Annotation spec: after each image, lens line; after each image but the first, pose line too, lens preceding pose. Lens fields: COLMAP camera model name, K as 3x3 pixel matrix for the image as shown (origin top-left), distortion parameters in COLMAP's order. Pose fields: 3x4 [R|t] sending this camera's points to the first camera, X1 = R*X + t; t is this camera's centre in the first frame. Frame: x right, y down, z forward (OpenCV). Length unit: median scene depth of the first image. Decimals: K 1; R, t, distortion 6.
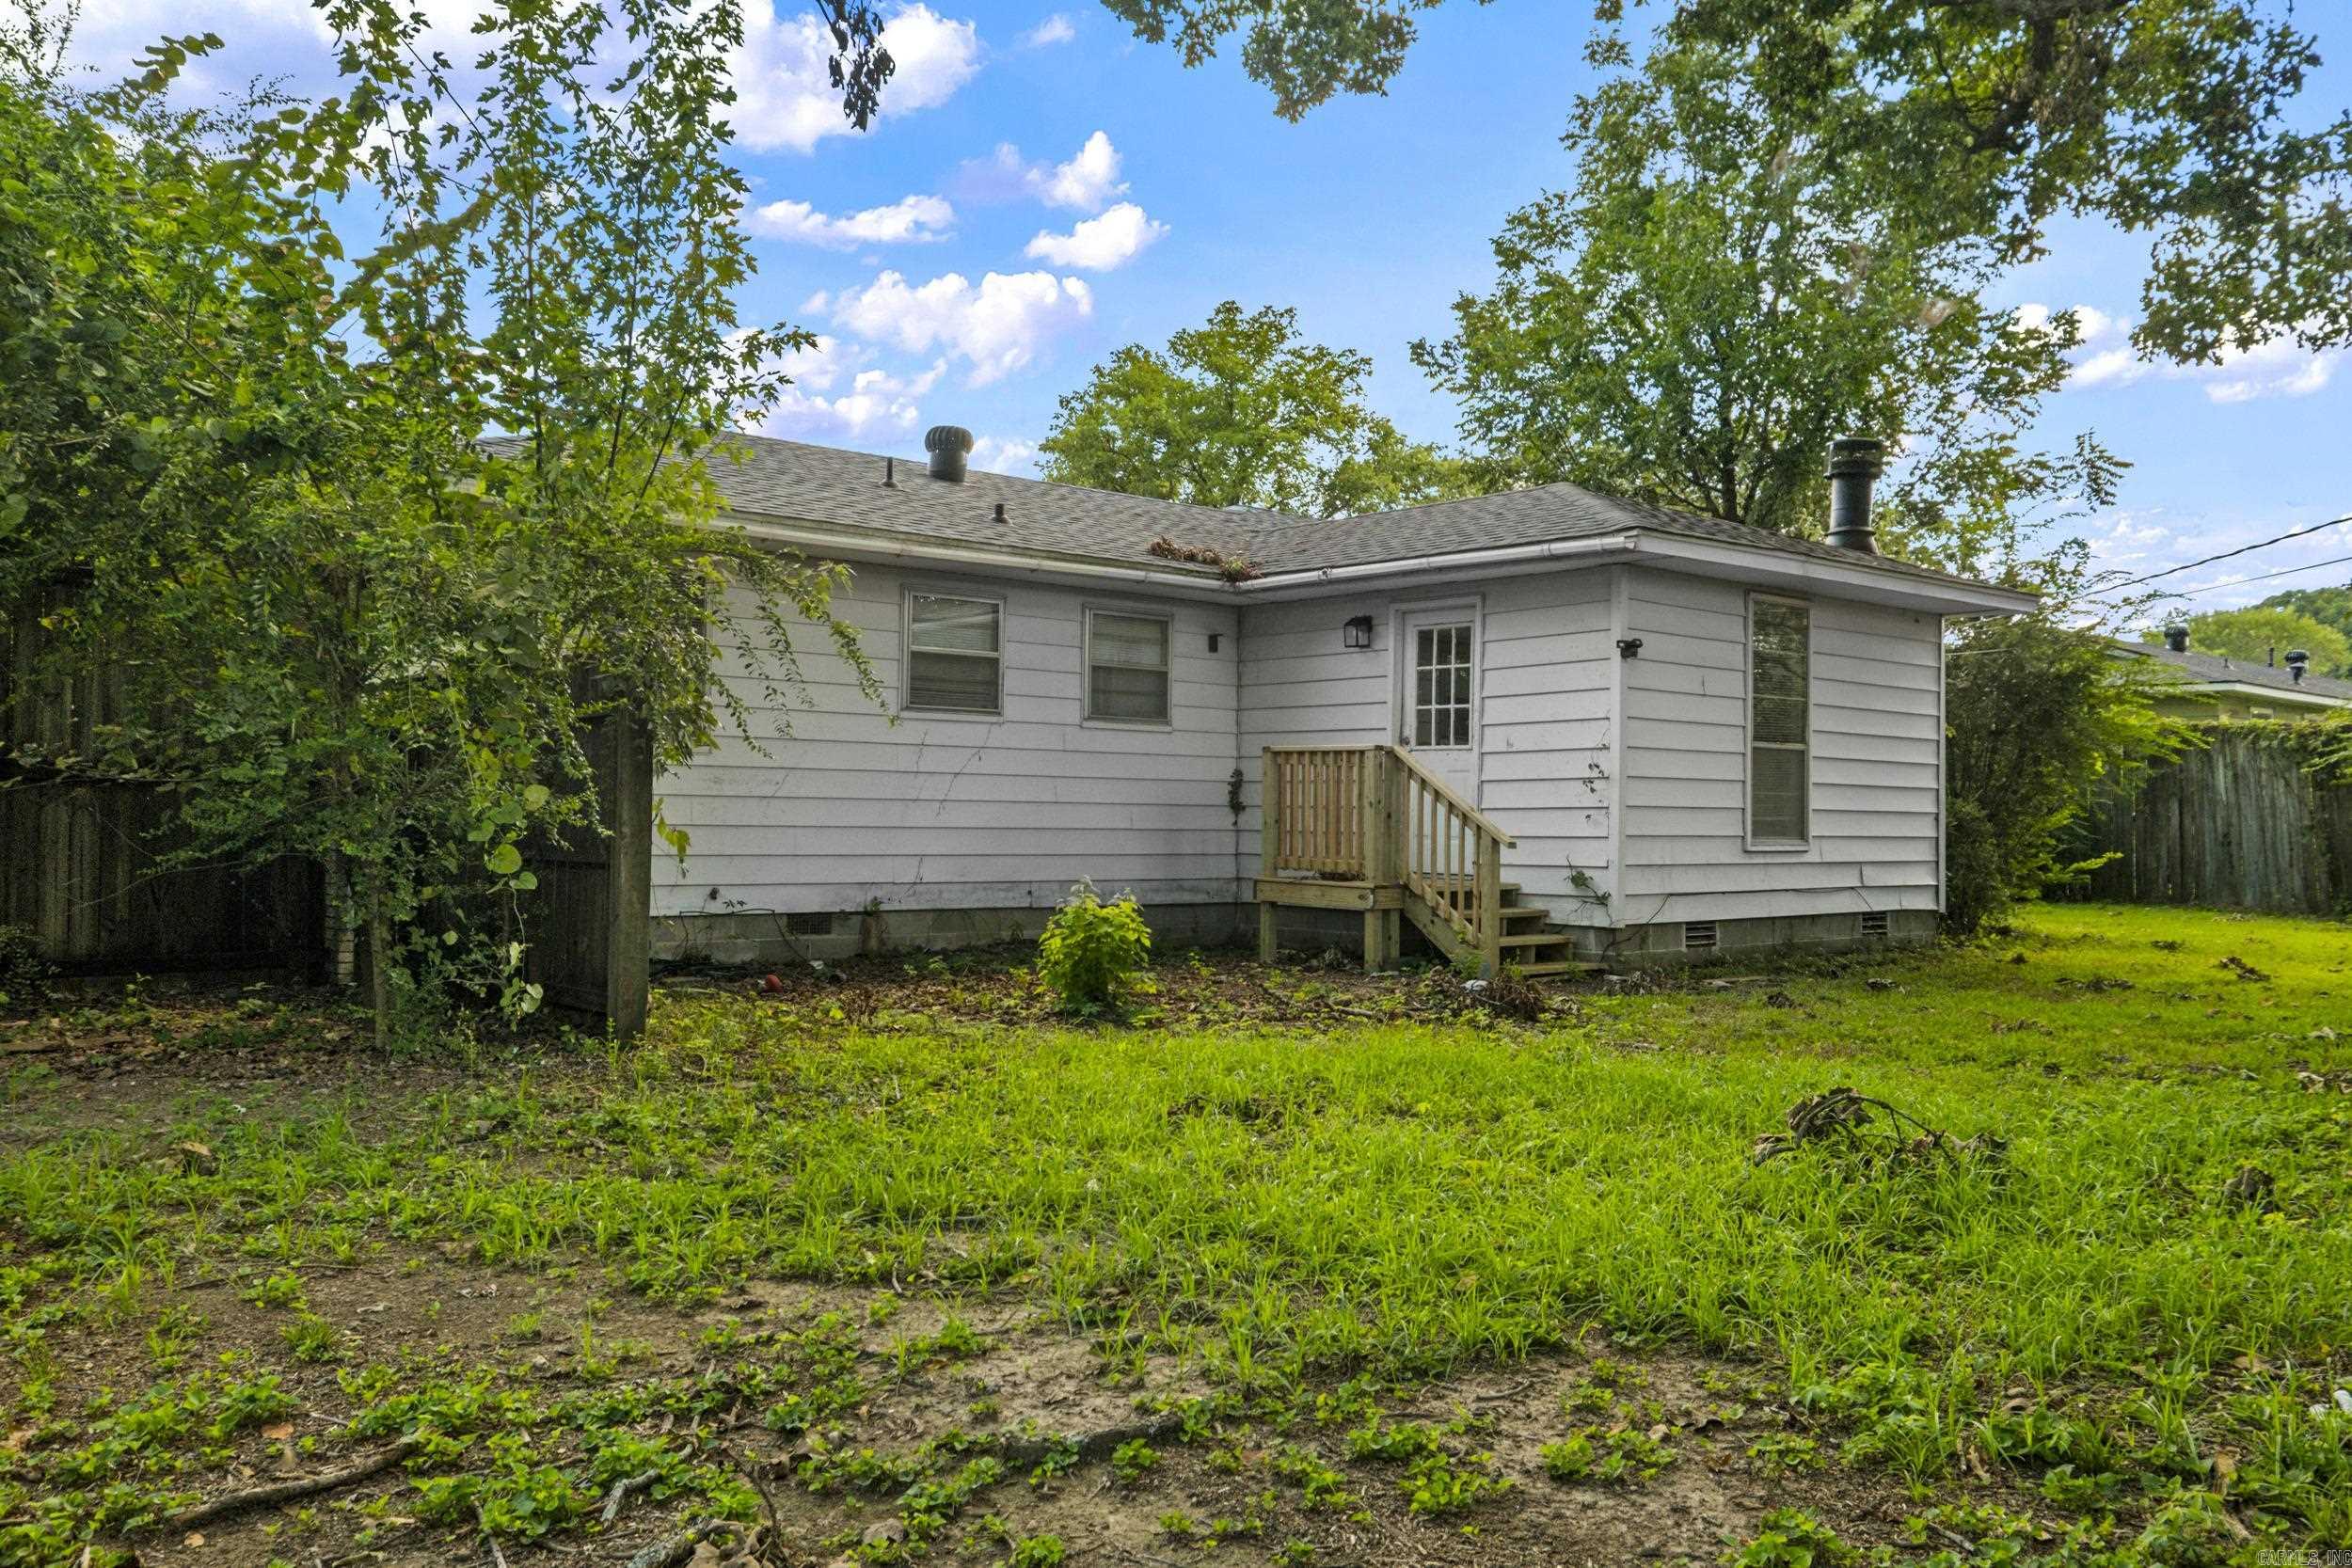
lens RADIAL K [[1860.5, 0, 1180.1], [0, 1860.5, 784.3], [0, 0, 1]] dist [0.006563, 0.005822]
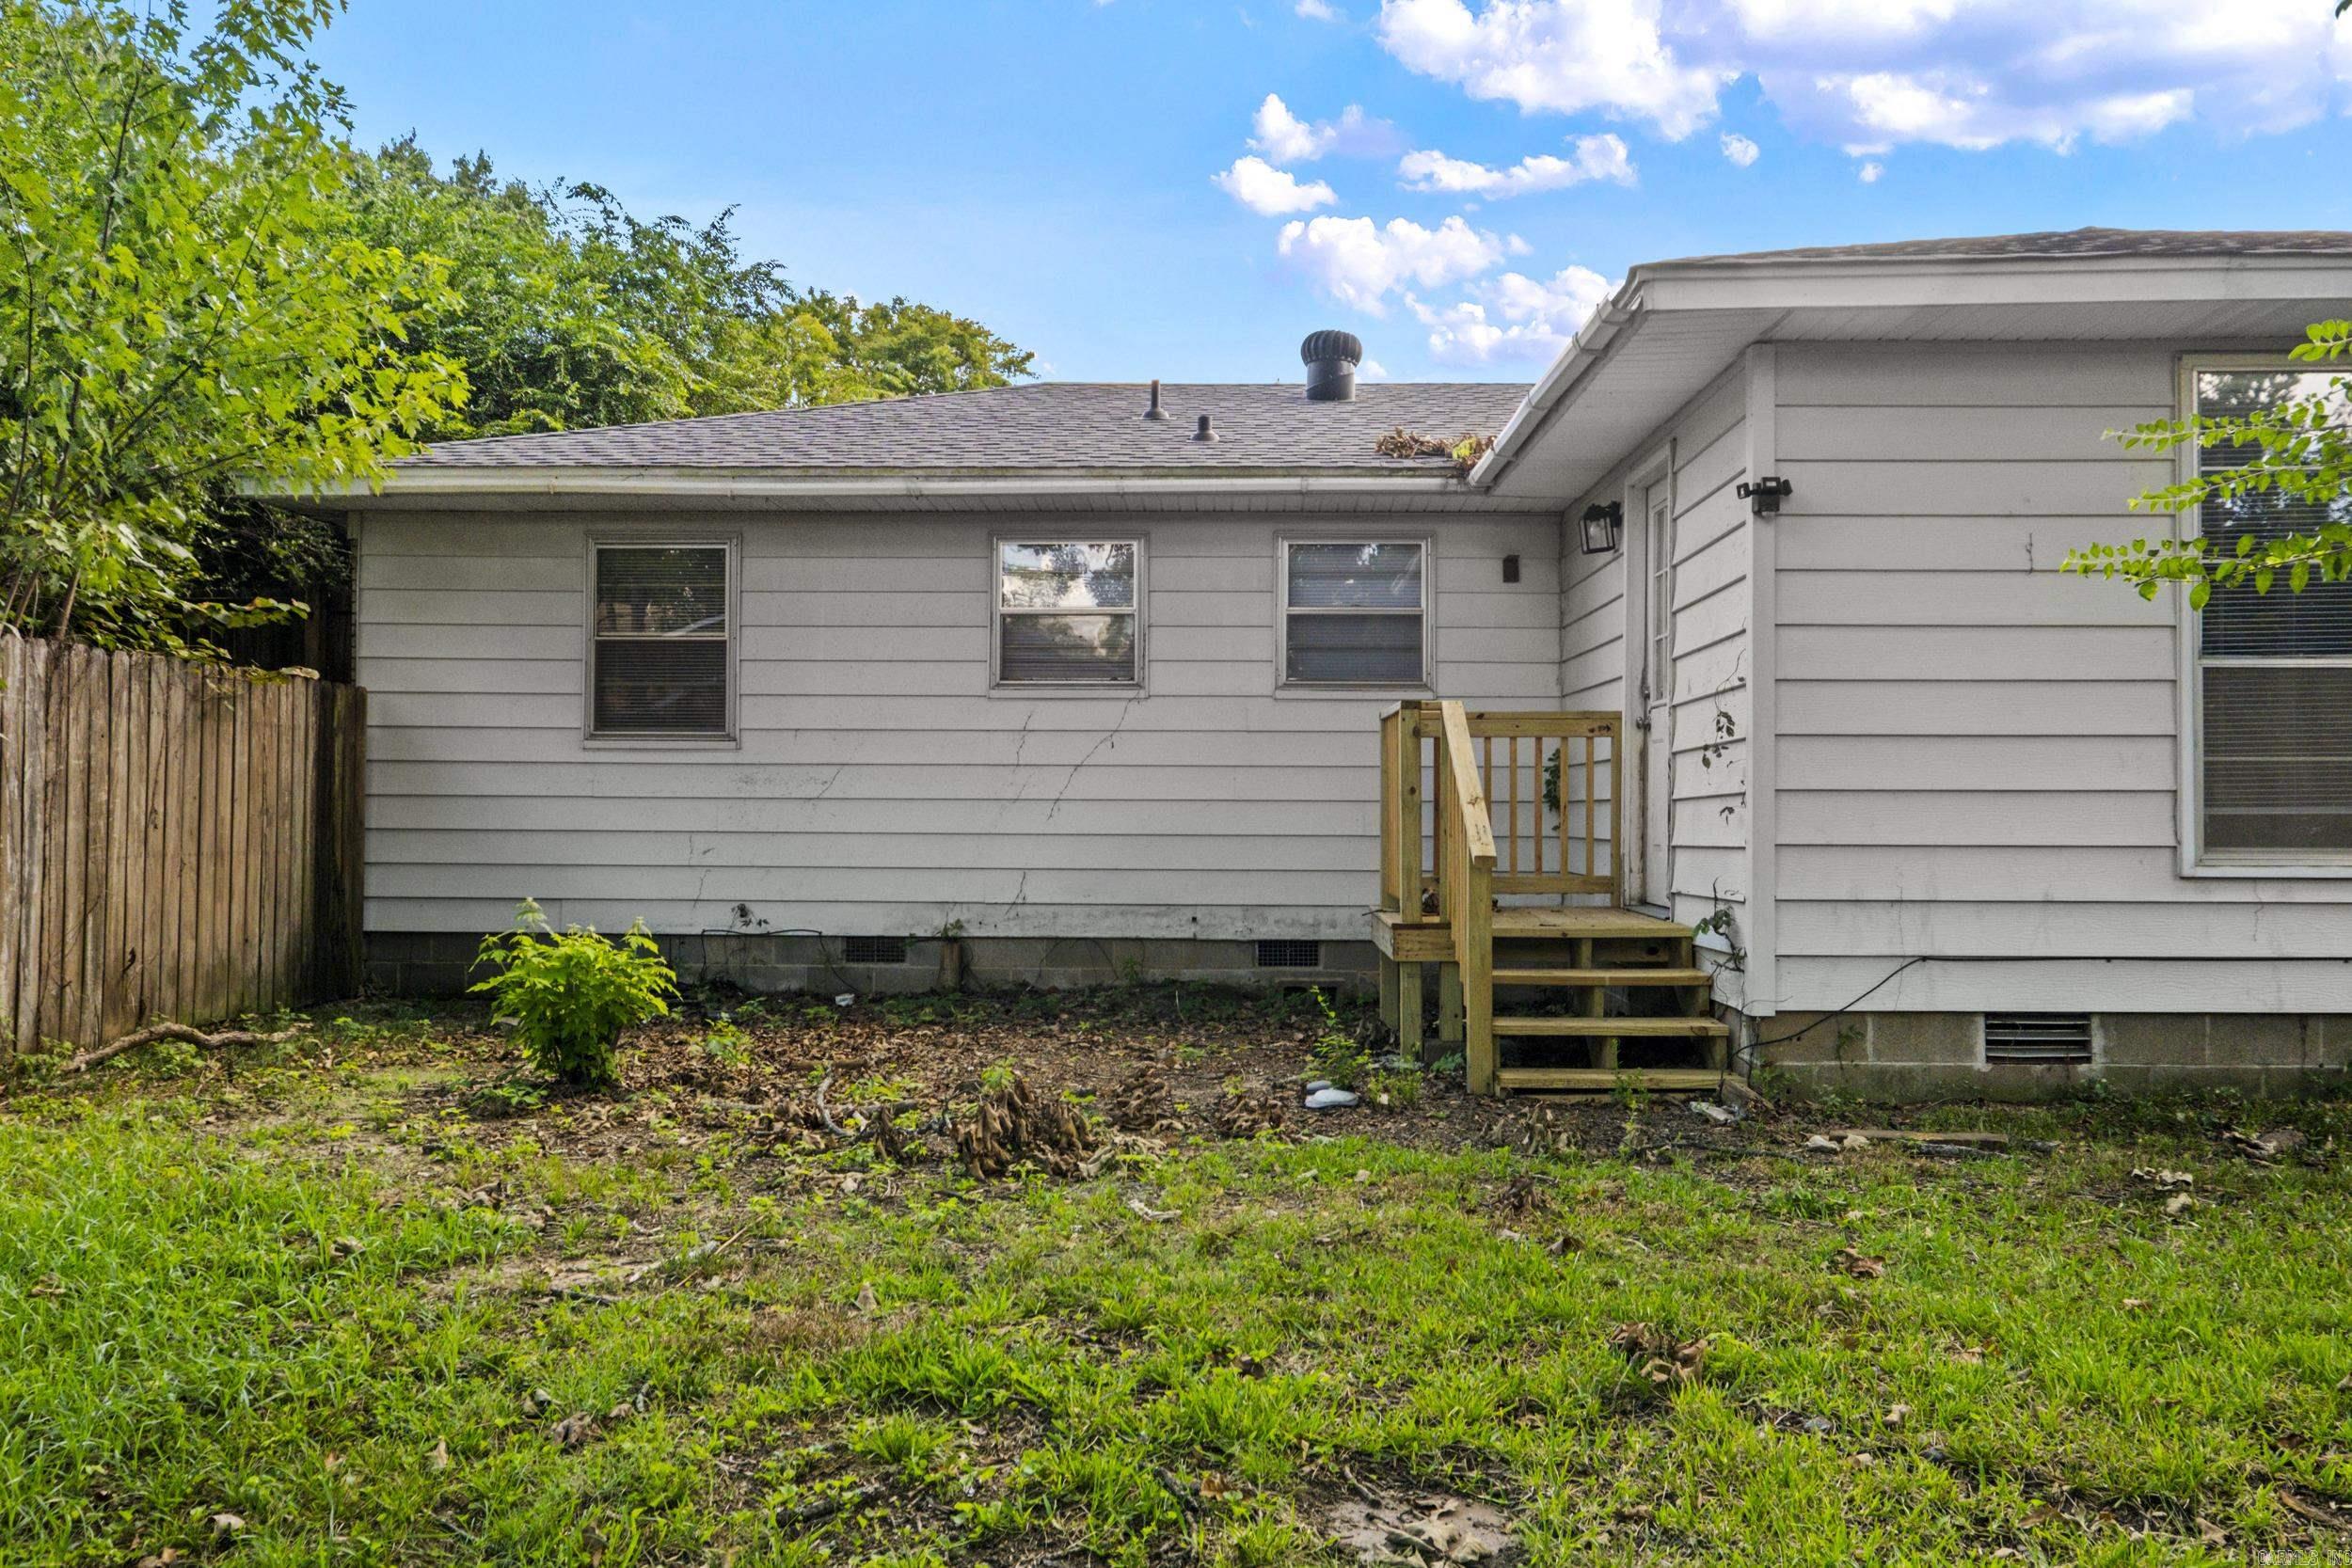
lens RADIAL K [[1860.5, 0, 1175.6], [0, 1860.5, 782.4], [0, 0, 1]] dist [0.006563, 0.005822]
pose [[0.733371, -0.022035, -0.679471, 0.445719], [0.017077, 0.999756, -0.013989, 0.013057], [0.679614, -0.001344, 0.733569, 0.453043]]
